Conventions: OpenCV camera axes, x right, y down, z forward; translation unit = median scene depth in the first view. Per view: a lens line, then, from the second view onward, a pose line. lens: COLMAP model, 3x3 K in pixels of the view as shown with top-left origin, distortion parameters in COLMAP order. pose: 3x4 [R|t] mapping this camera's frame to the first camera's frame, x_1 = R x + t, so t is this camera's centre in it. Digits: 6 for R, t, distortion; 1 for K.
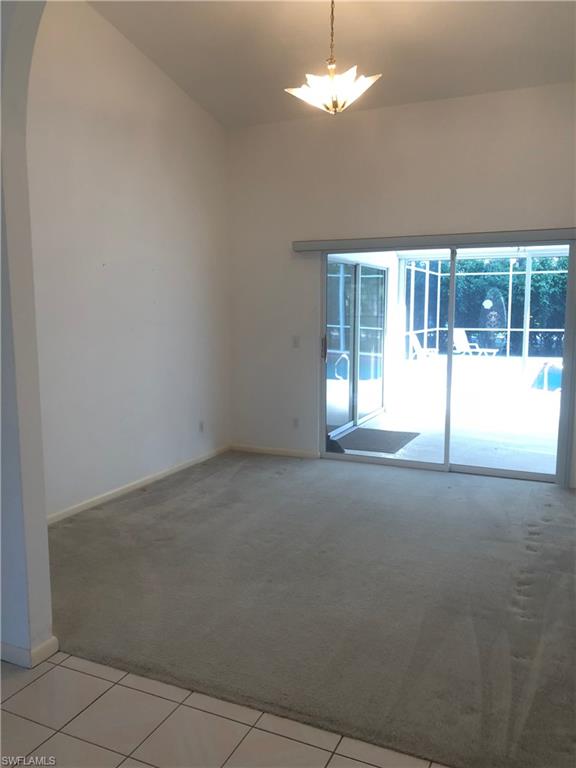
lens RADIAL K [[628.7, 0, 289.3], [0, 628.7, 379.6], [0, 0, 1]] dist [0.015905, 0.010837]
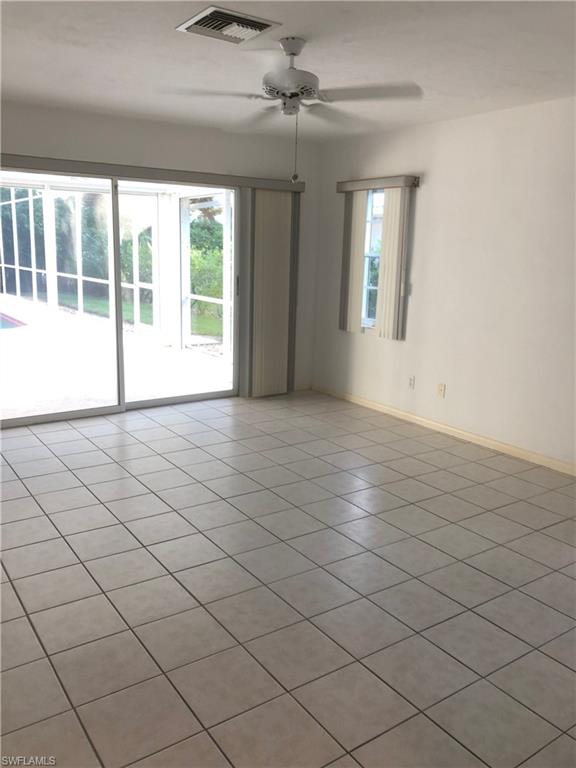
lens RADIAL K [[628.7, 0, 289.3], [0, 628.7, 379.6], [0, 0, 1]] dist [0.015905, 0.010837]
pose [[0.505119, -0.169696, 0.846202, -0.448184], [0.082485, 0.985483, 0.148390, -0.028897], [-0.859099, -0.005156, 0.511784, 0.270981]]
